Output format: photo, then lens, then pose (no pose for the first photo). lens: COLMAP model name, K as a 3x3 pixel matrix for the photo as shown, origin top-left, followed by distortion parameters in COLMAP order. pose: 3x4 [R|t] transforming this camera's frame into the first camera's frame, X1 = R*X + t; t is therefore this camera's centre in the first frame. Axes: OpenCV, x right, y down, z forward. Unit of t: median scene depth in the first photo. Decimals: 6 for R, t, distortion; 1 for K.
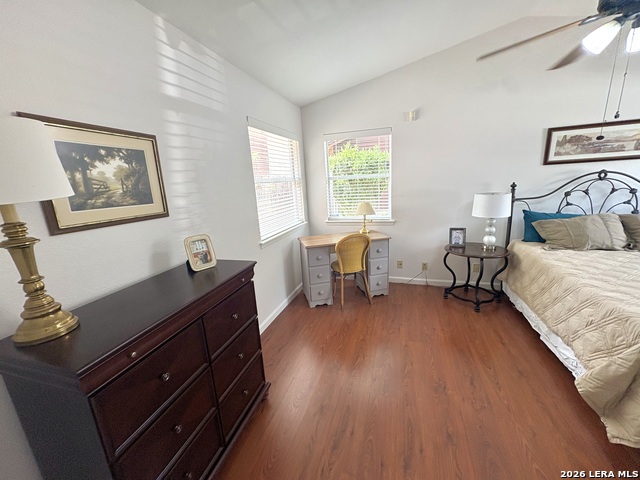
lens RADIAL K [[255.9, 0, 319.3], [0, 255.9, 240.5], [0, 0, 1]] dist [-0.001888, 0.000417]
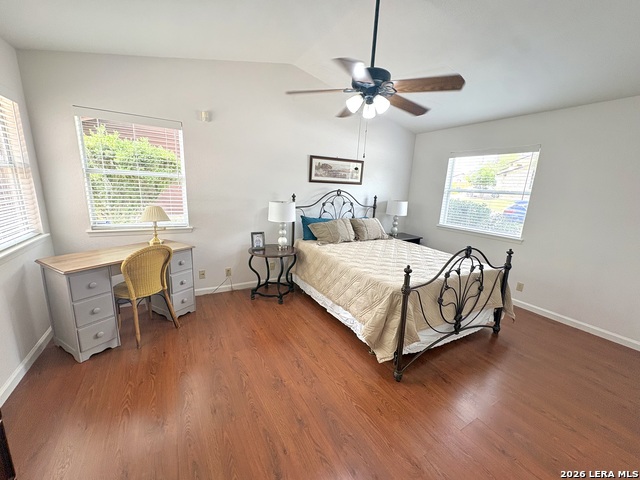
lens RADIAL K [[255.9, 0, 320.3], [0, 255.9, 240.6], [0, 0, 1]] dist [-0.001888, 0.000417]
pose [[0.659036, -0.071592, 0.748696, -0.112542], [0.085141, 0.996162, 0.020310, -0.013479], [-0.747277, 0.050360, 0.662602, 0.092217]]
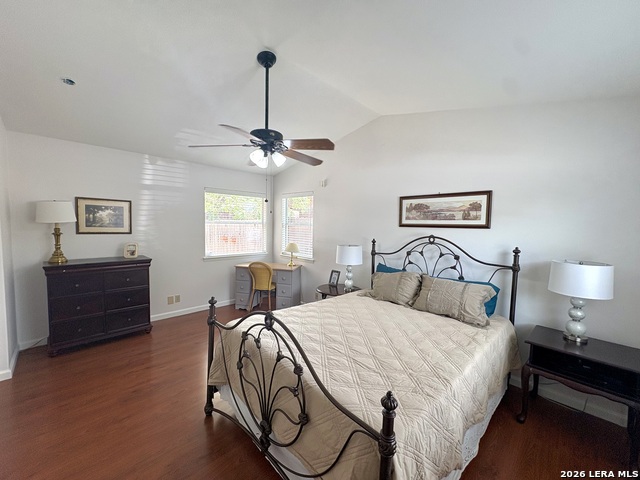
lens RADIAL K [[255.9, 0, 317.9], [0, 255.9, 237.4], [0, 0, 1]] dist [-0.001888, 0.000417]
pose [[0.885749, 0.100898, -0.453066, 1.141516], [-0.175234, 0.976546, -0.125107, -0.040577], [0.429816, 0.190206, 0.882655, -0.180624]]
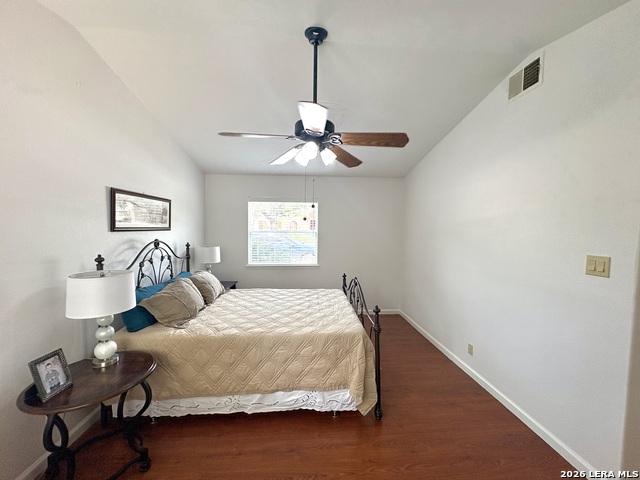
lens RADIAL K [[255.9, 0, 320.3], [0, 255.9, 239.6], [0, 0, 1]] dist [-0.001888, 0.000417]
pose [[-0.379380, 0.015707, 0.925108, -0.090040], [0.224181, 0.971623, 0.075439, -0.198510], [-0.897671, 0.236012, -0.372136, 0.766811]]
